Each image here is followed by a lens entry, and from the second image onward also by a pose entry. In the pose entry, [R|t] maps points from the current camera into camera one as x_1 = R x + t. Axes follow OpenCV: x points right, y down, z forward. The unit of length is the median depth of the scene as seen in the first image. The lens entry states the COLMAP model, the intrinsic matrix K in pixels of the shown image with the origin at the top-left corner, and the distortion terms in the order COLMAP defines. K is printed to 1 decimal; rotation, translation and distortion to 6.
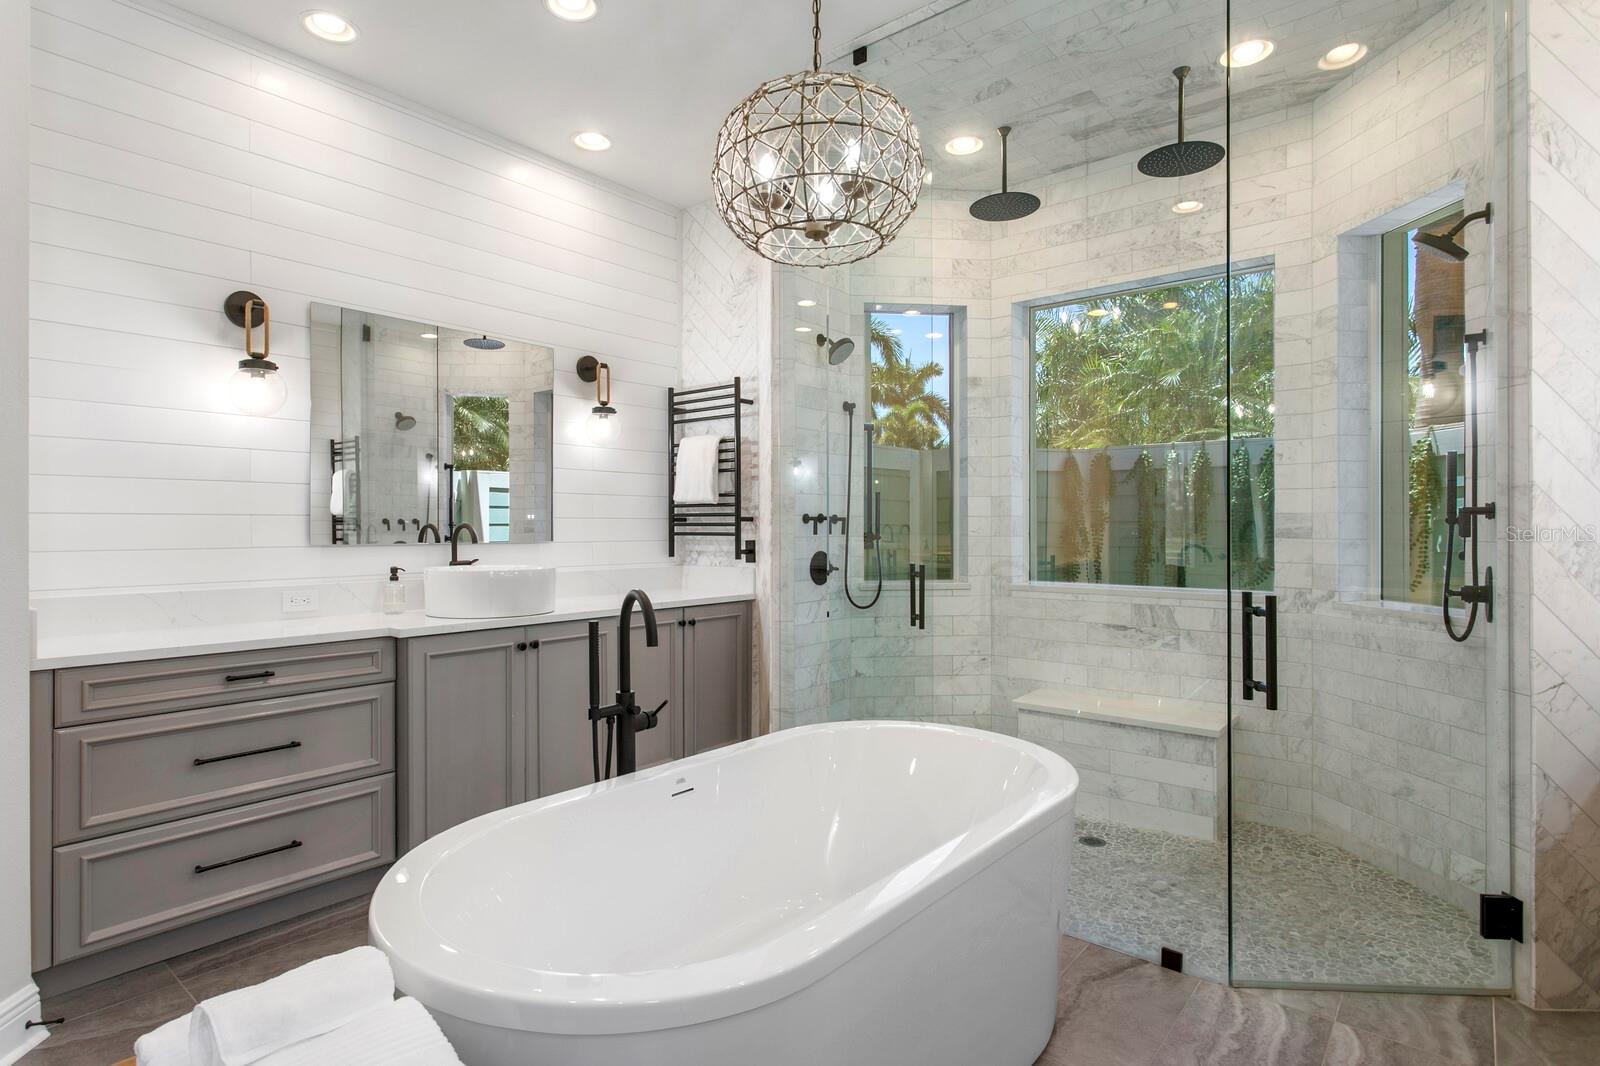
lens RADIAL K [[824.9, 0, 798.0], [0, 824.9, 530.1], [0, 0, 1]] dist [-0.000493, -0.000032]
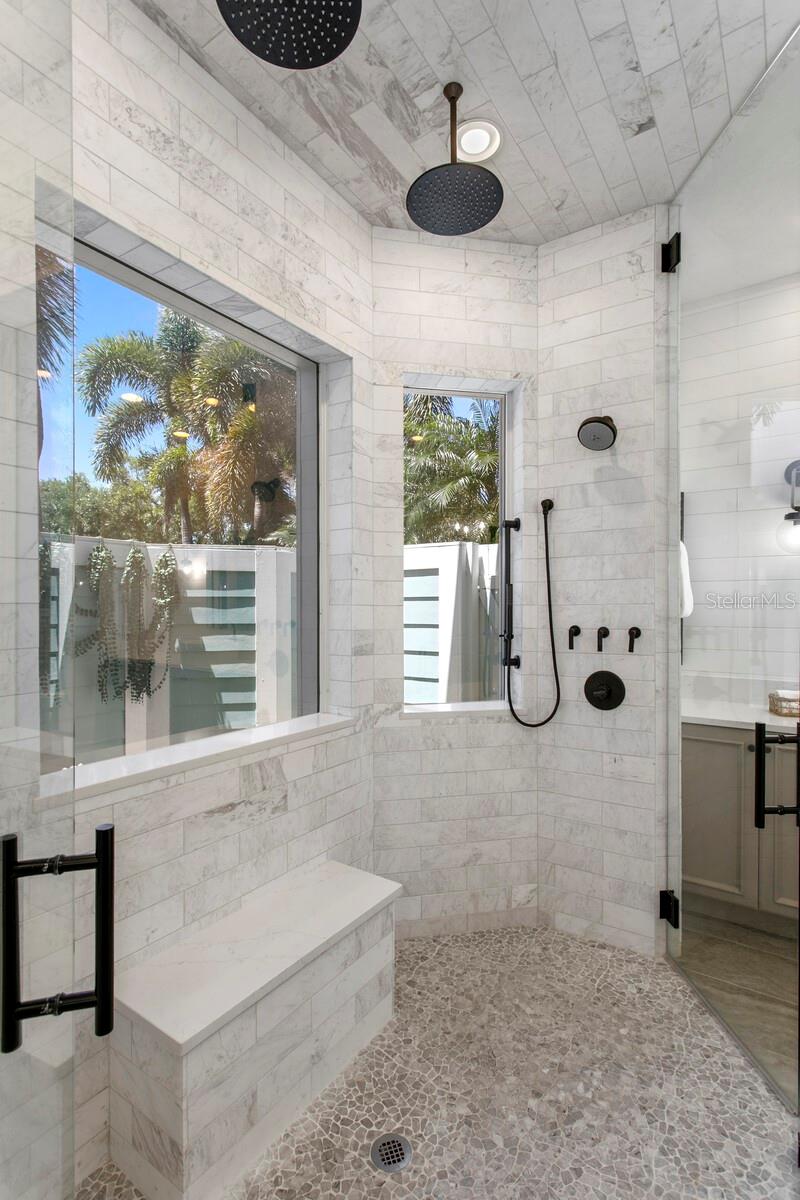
lens RADIAL K [[575.3, 0, 398.9], [0, 575.3, 609.3], [0, 0, 1]] dist [0.000041, -0.000292]
pose [[-0.084745, -0.001445, 0.996402, -0.103363], [0.001109, 0.999998, 0.001544, -0.053619], [-0.996402, 0.001236, -0.084744, 1.183945]]
